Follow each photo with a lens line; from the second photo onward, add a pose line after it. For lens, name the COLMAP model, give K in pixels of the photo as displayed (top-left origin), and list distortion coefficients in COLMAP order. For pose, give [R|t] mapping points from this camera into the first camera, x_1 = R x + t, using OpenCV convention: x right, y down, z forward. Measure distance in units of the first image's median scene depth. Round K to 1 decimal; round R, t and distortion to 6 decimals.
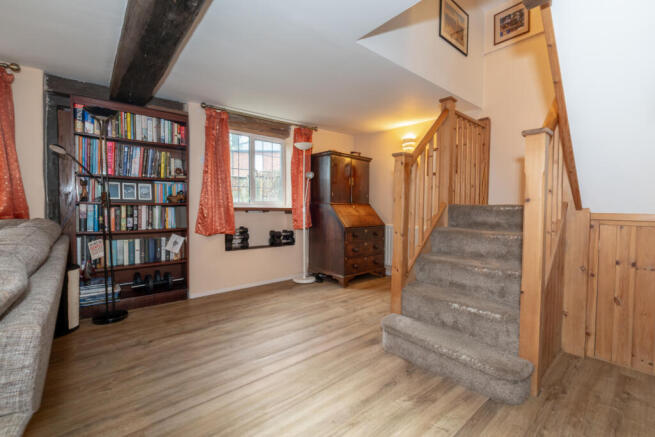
lens RADIAL K [[280.3, 0, 324.1], [0, 280.3, 217.4], [0, 0, 1]] dist [-0.000413, -0.000759]
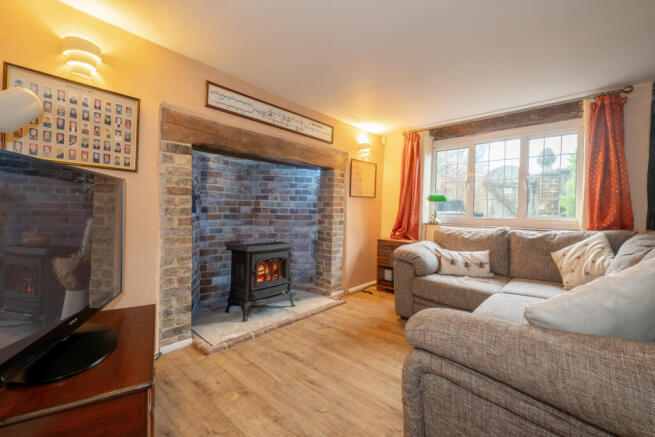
lens RADIAL K [[276.2, 0, 327.5], [0, 276.2, 218.5], [0, 0, 1]] dist [-0.000247, -0.000180]
pose [[0.132355, 0.026460, -0.990849, -0.139070], [-0.057673, 0.998156, 0.018951, 0.004414], [0.989523, 0.054637, 0.133637, -0.186297]]
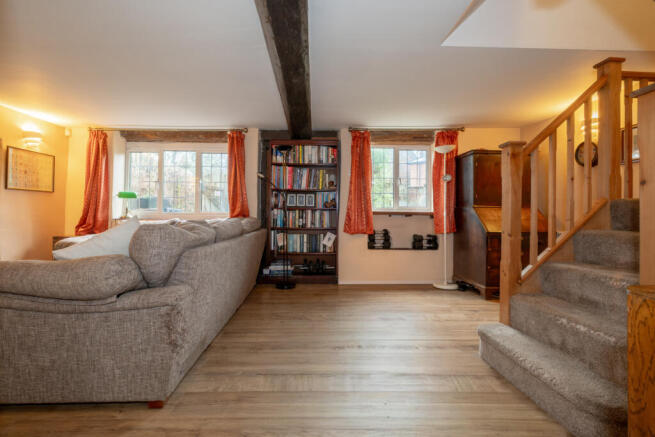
lens RADIAL K [[280.3, 0, 324.1], [0, 280.3, 217.4], [0, 0, 1]] dist [-0.000413, -0.000759]
pose [[0.791225, -0.000760, -0.611525, 0.245650], [-0.024071, 0.999186, -0.032386, 0.034993], [0.611051, 0.040344, 0.790562, -0.041920]]
